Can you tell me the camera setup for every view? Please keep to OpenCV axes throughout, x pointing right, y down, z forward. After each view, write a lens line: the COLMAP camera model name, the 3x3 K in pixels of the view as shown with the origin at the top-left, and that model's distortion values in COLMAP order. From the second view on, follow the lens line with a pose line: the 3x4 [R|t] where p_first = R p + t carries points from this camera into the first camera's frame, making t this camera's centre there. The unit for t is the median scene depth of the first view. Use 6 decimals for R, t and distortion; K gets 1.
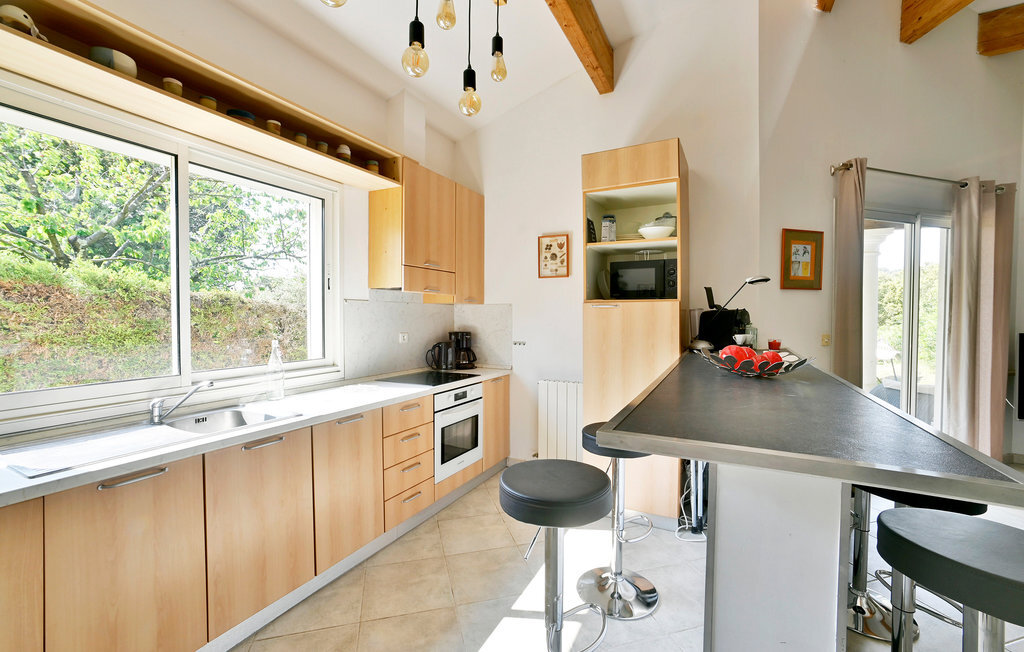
lens RADIAL K [[427.2, 0, 519.2], [0, 427.2, 320.2], [0, 0, 1]] dist [-0.011979, 0.002325]
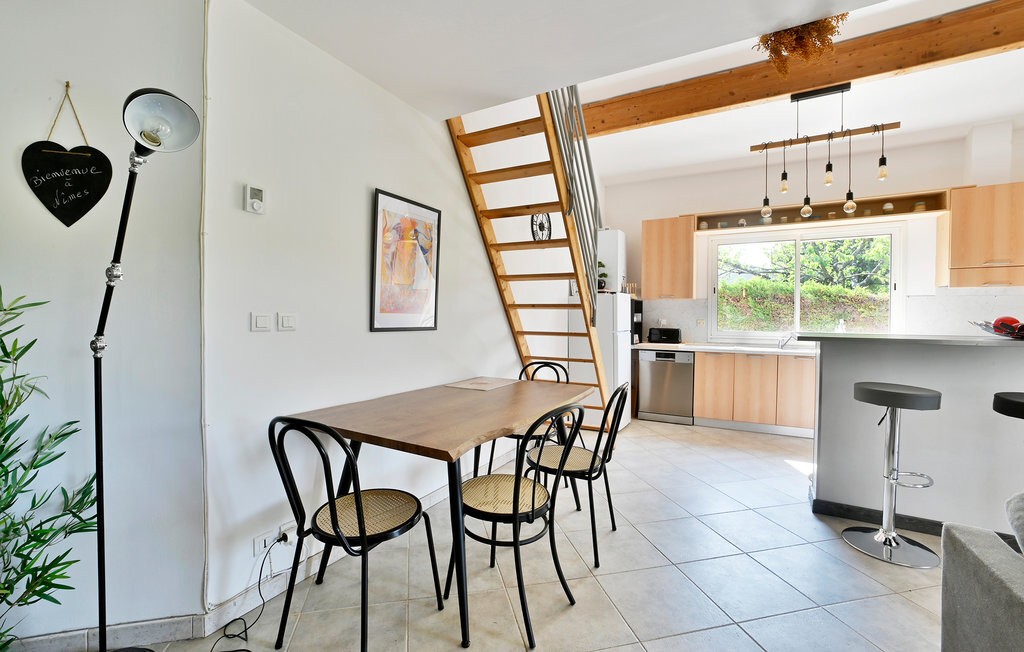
lens RADIAL K [[427.2, 0, 533.2], [0, 427.2, 317.8], [0, 0, 1]] dist [-0.011979, 0.002325]
pose [[0.004862, 0.001174, -0.999987, 1.066713], [-0.015347, 0.999882, 0.001099, 0.044870], [0.999870, 0.015341, 0.004879, -0.325809]]
